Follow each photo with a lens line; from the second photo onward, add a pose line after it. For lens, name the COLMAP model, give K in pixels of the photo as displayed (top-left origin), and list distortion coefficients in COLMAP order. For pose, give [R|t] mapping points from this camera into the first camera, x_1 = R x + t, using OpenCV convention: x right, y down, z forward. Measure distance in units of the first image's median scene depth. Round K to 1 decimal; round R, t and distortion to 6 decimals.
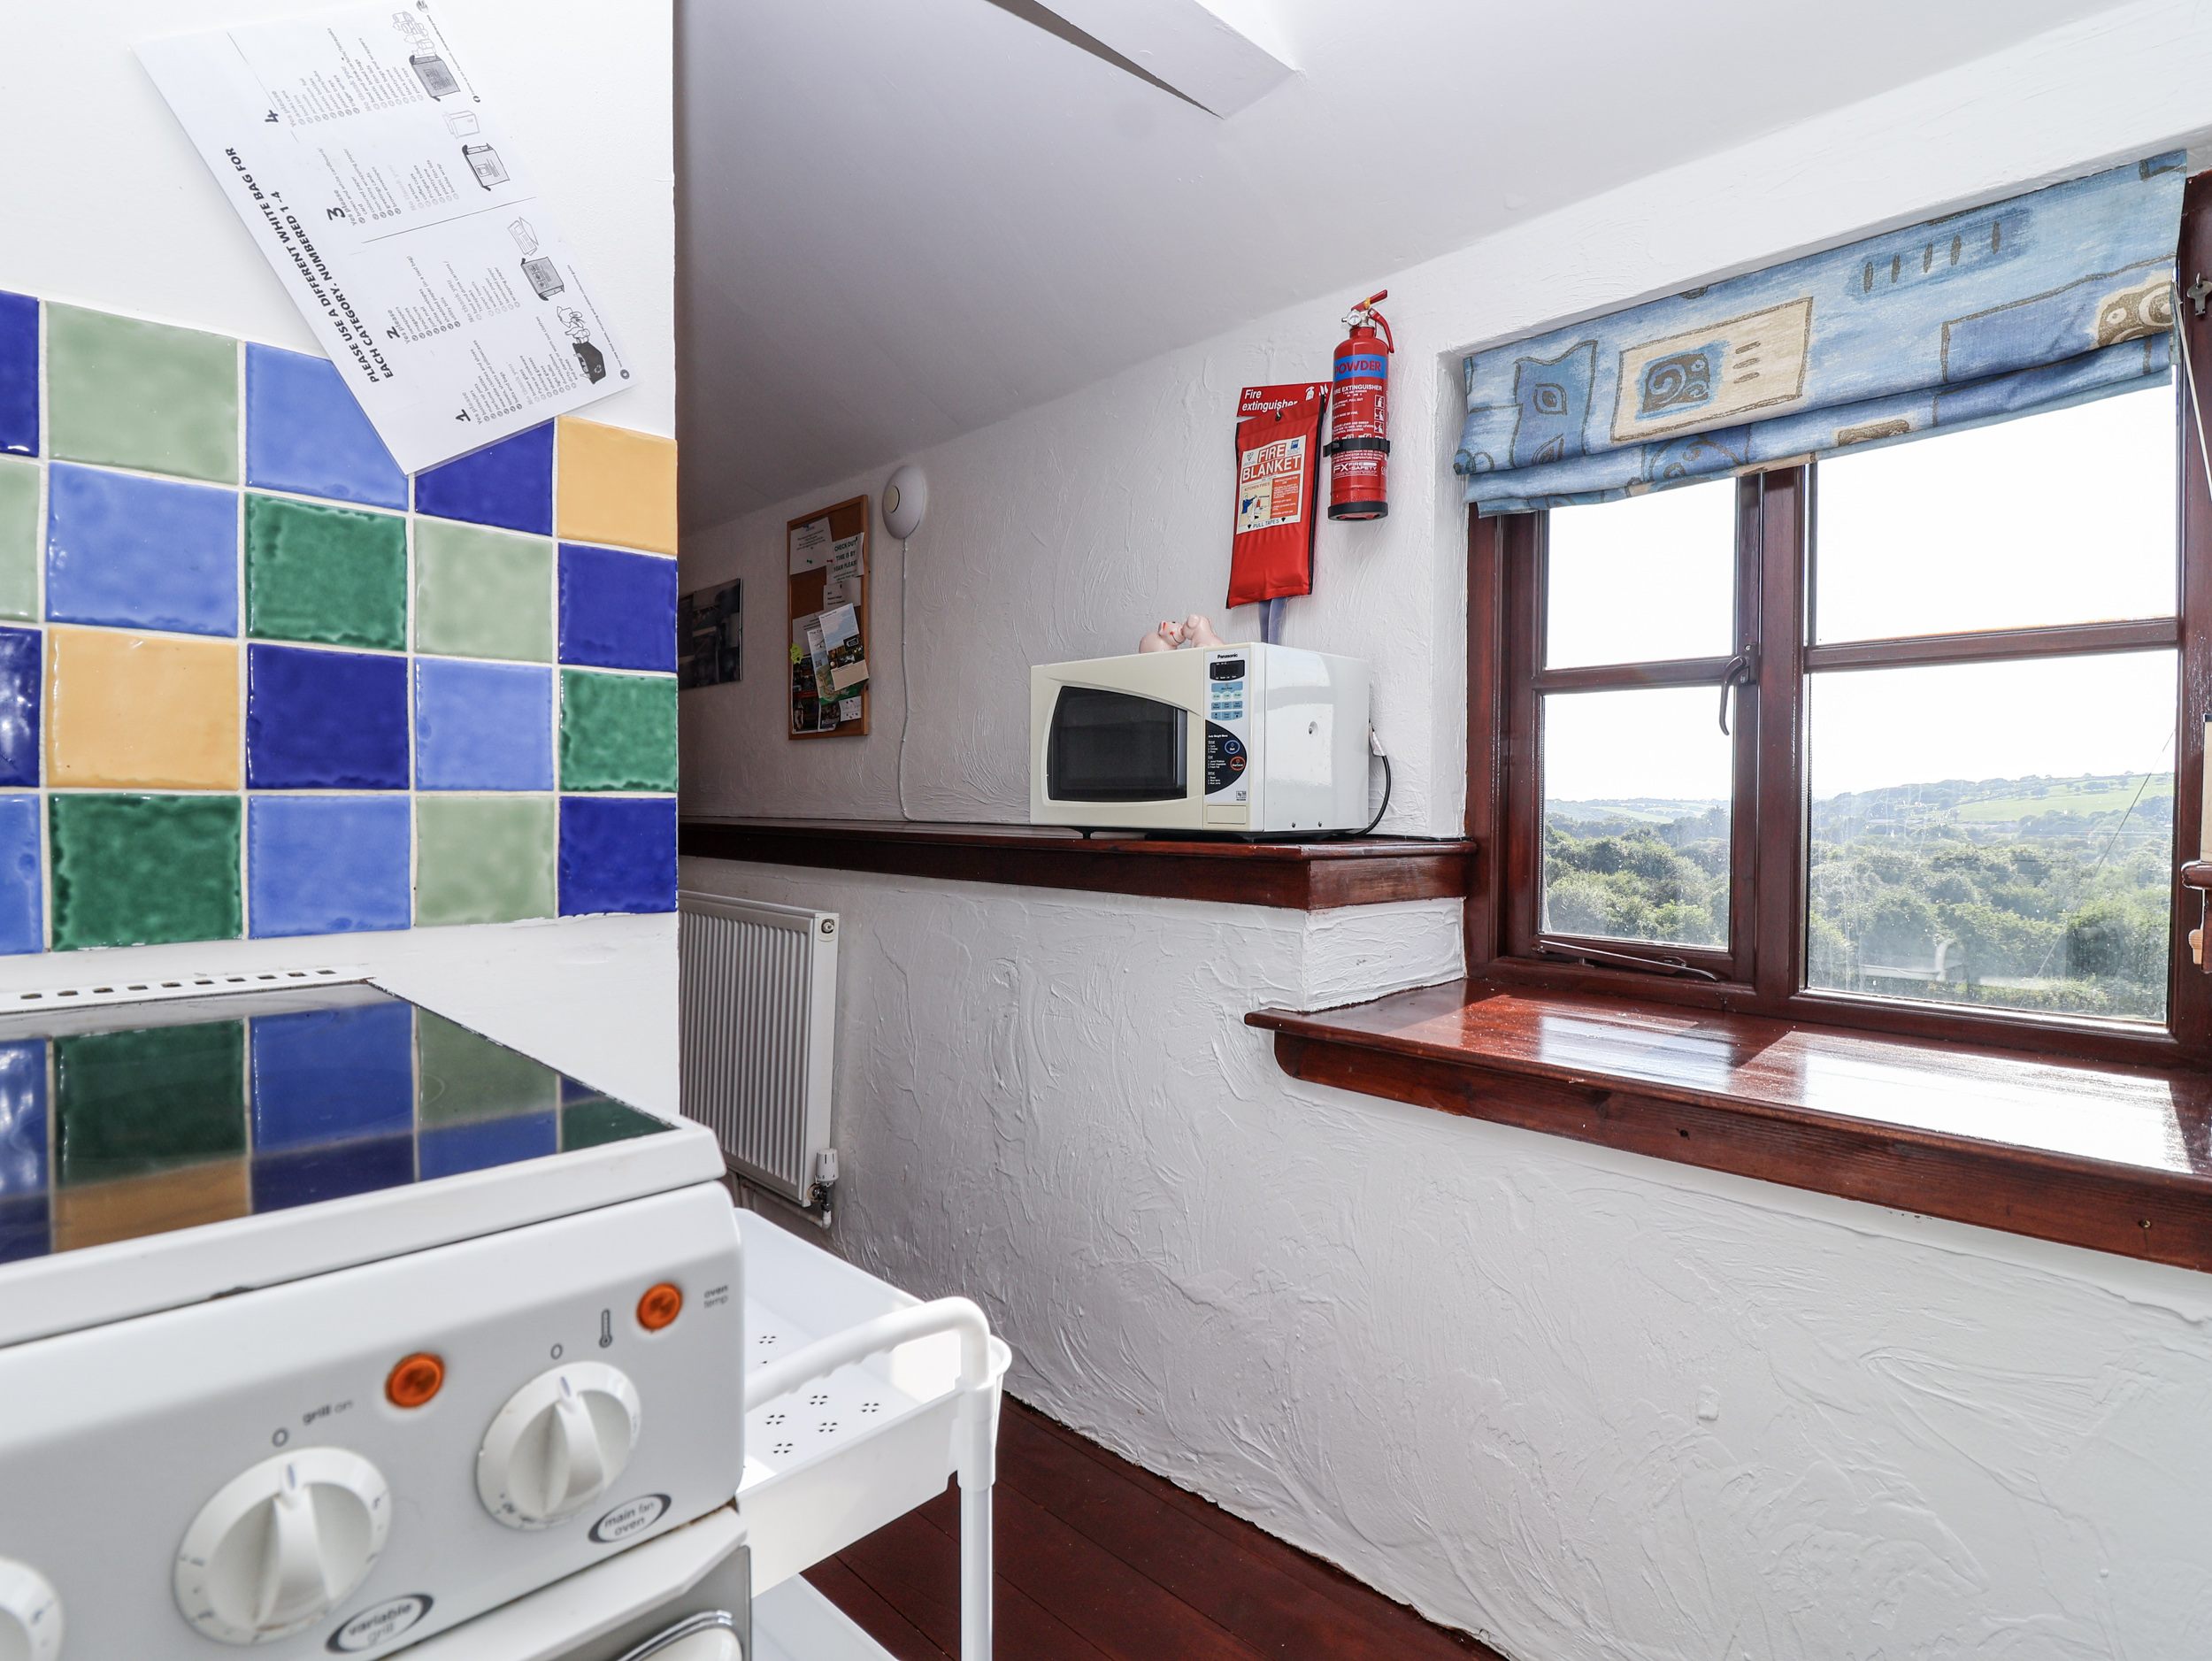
lens RADIAL K [[1150.4, 0, 1106.2], [0, 1150.4, 828.8], [0, 0, 1]] dist [-0.003647, -0.013159]
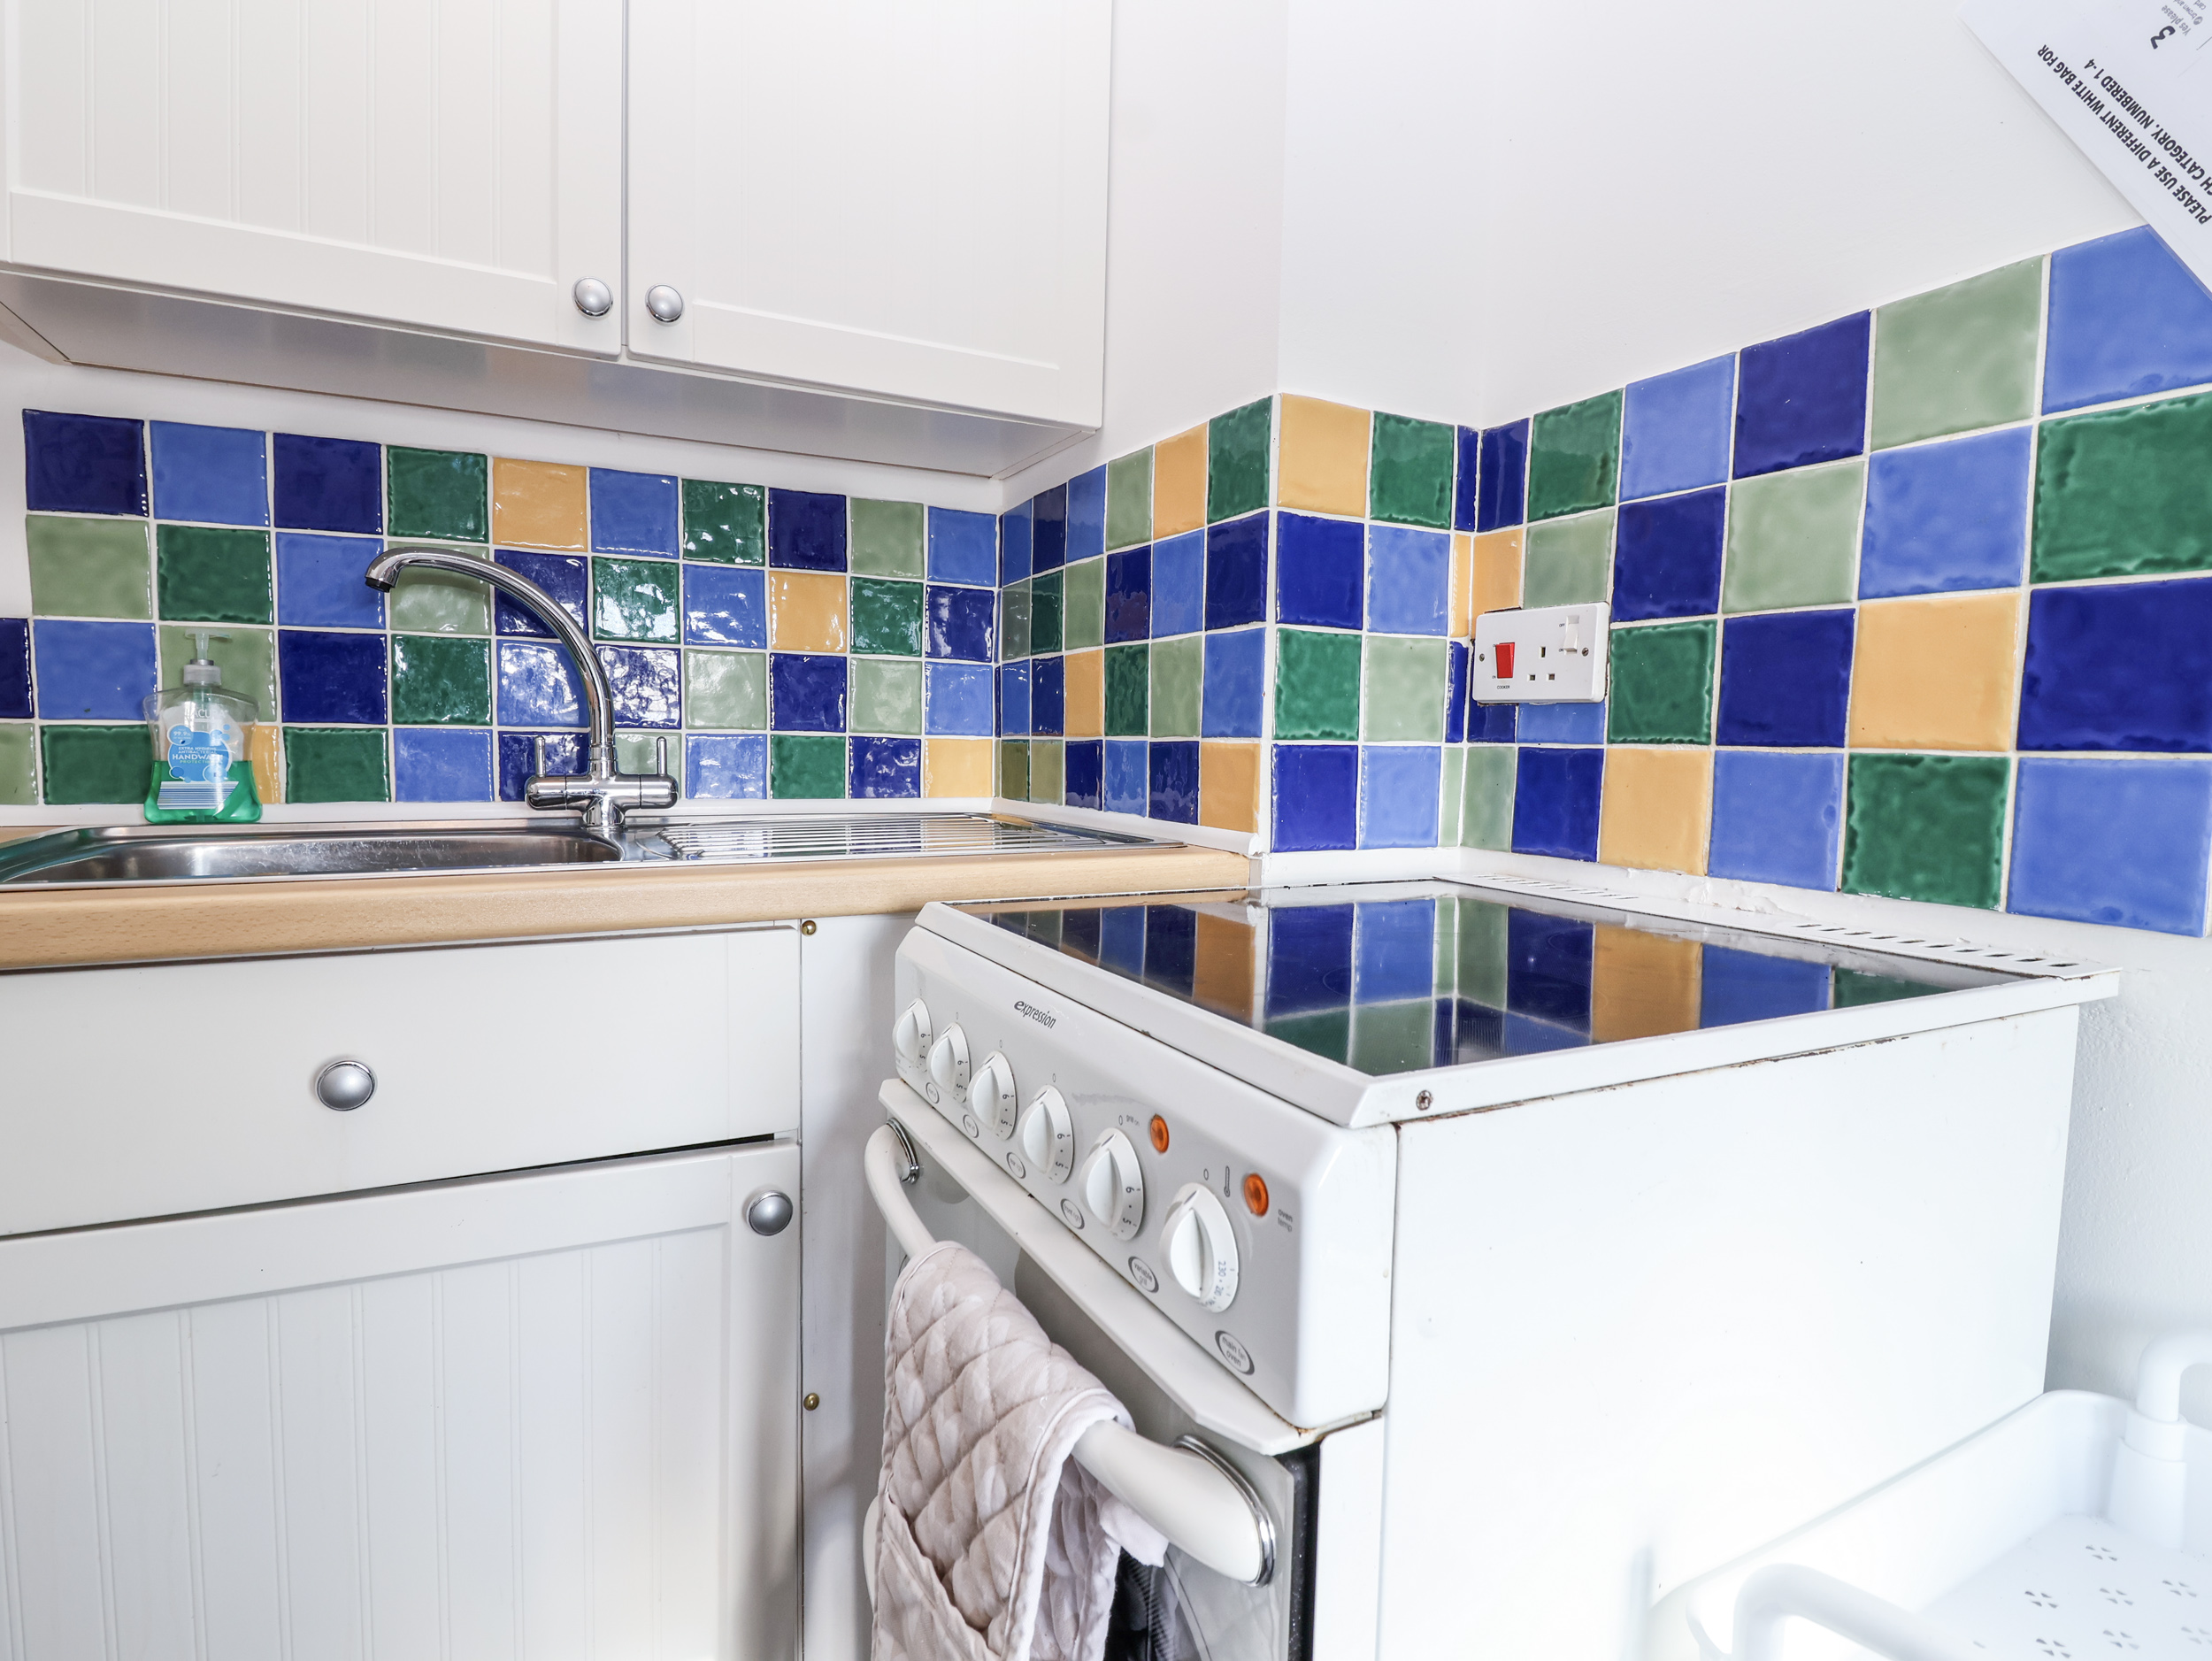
lens RADIAL K [[1150.4, 0, 1091.5], [0, 1150.4, 833.1], [0, 0, 1]] dist [-0.003647, -0.013159]
pose [[-0.308610, 0.064946, -0.948969, 0.351868], [-0.042436, 0.995733, 0.081947, -0.012223], [0.950241, 0.065560, -0.304538, 0.575265]]
